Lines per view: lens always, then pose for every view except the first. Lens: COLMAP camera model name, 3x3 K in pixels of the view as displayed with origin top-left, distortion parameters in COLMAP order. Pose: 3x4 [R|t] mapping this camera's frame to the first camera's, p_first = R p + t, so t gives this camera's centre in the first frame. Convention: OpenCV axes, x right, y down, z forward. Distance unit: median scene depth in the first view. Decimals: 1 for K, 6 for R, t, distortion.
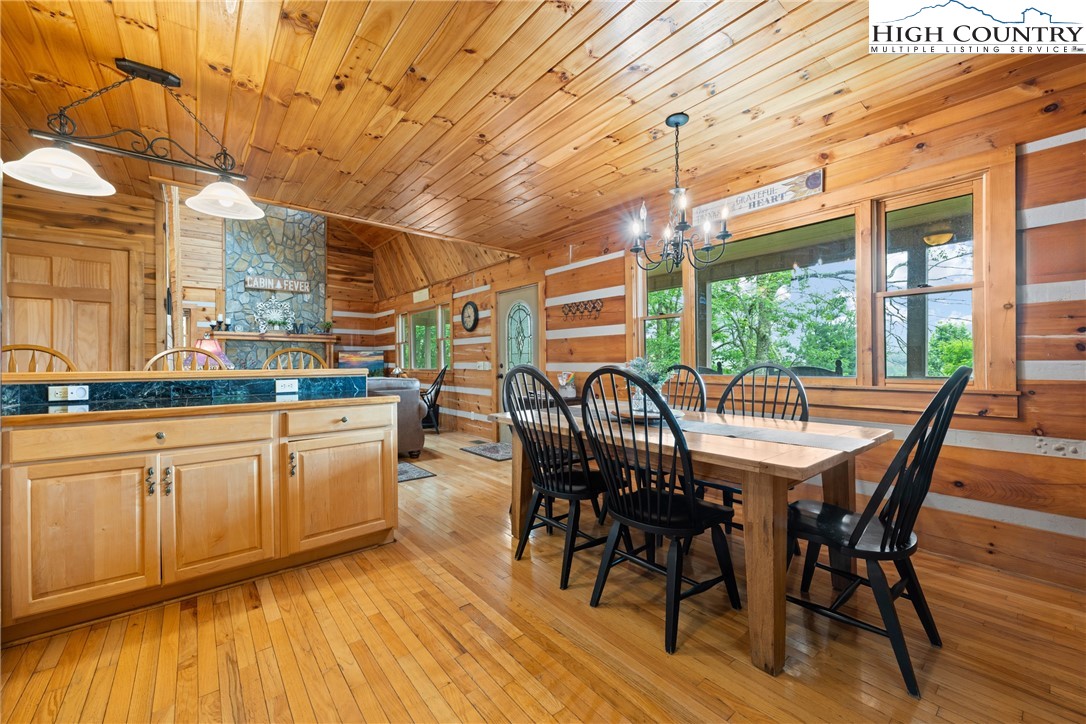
lens RADIAL K [[427.9, 0, 543.0], [0, 427.9, 362.0], [0, 0, 1]] dist [-0.000897, -0.000082]
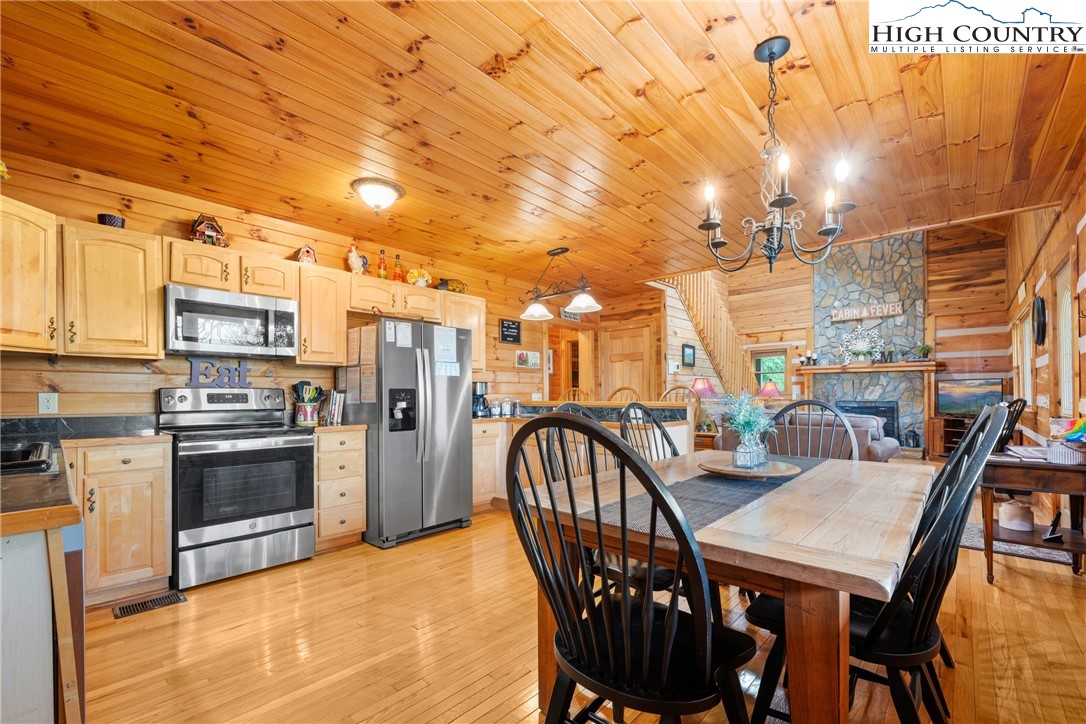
lens RADIAL K [[458.6, 0, 540.6], [0, 458.6, 392.9], [0, 0, 1]] dist [-0.000504, -0.000078]
pose [[0.139564, -0.003038, -0.990208, 0.285446], [0.003981, 0.999989, -0.002507, -0.003314], [0.990205, -0.003592, 0.139574, 0.150410]]
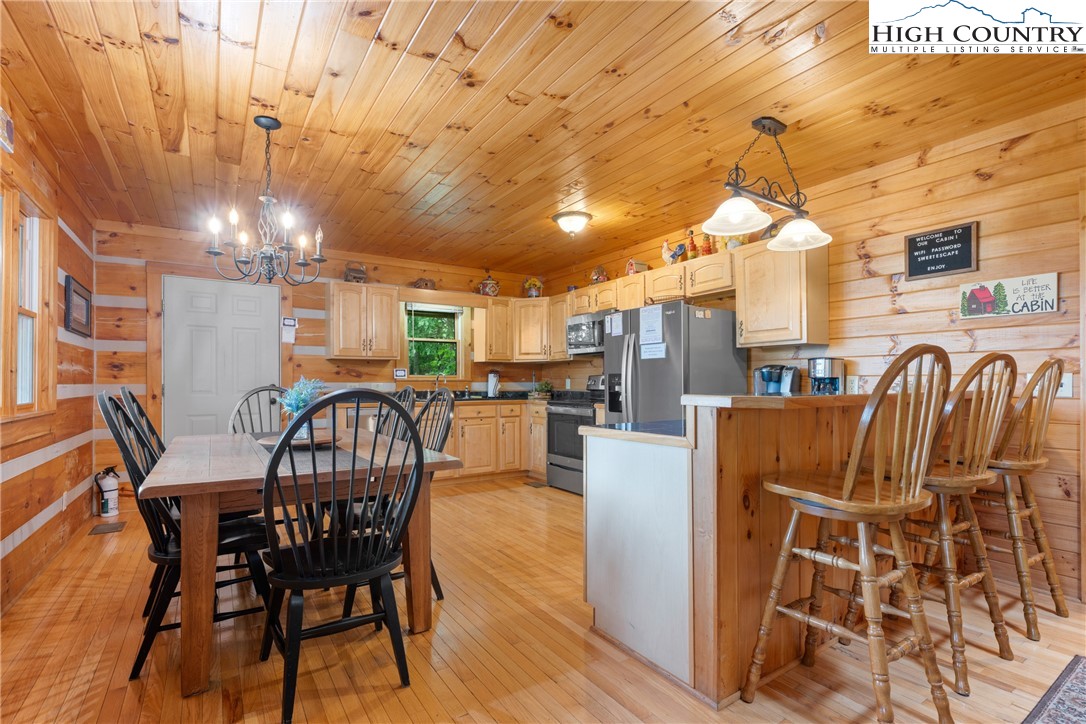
lens RADIAL K [[497.2, 0, 539.4], [0, 497.2, 383.3], [0, 0, 1]] dist [0.000922, 0.000092]
pose [[-0.994859, 0.006413, 0.101064, -0.107785], [0.006454, 0.999979, 0.000083, 0.000513], [-0.101062, 0.000735, -0.994880, 0.577537]]
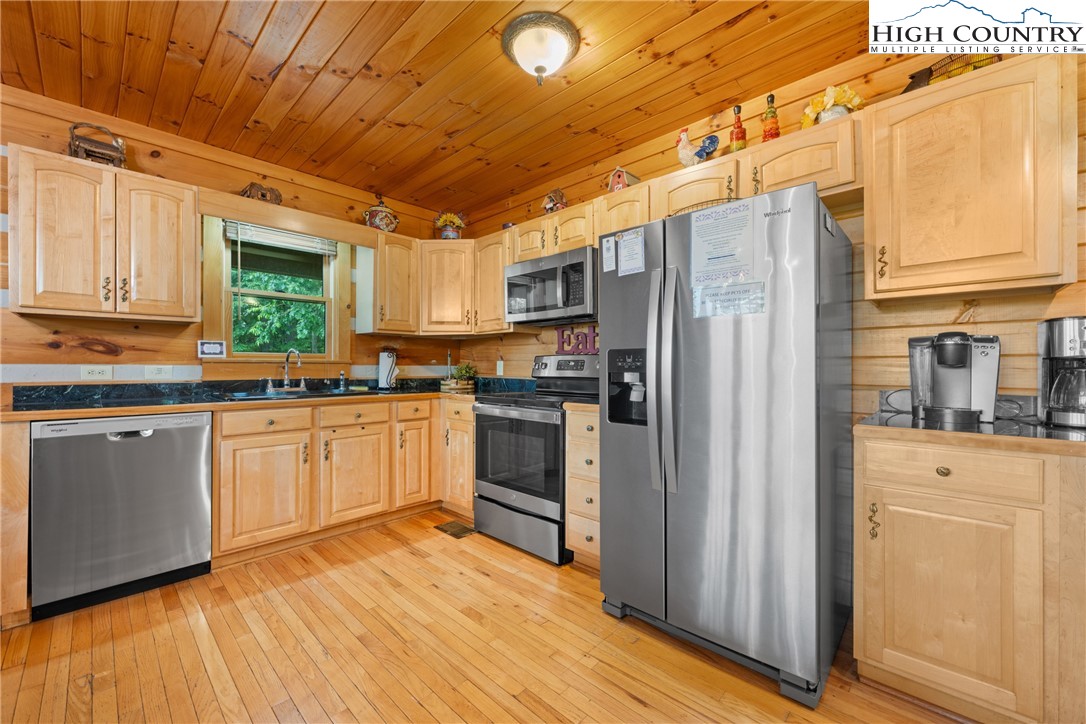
lens RADIAL K [[434.0, 0, 542.7], [0, 434.0, 365.9], [0, 0, 1]] dist [0.000324, -0.000009]
pose [[-0.992244, 0.002449, -0.124281, -0.063922], [0.002579, 0.999996, -0.000882, 0.000006], [0.124278, -0.001196, -0.992247, 0.295403]]
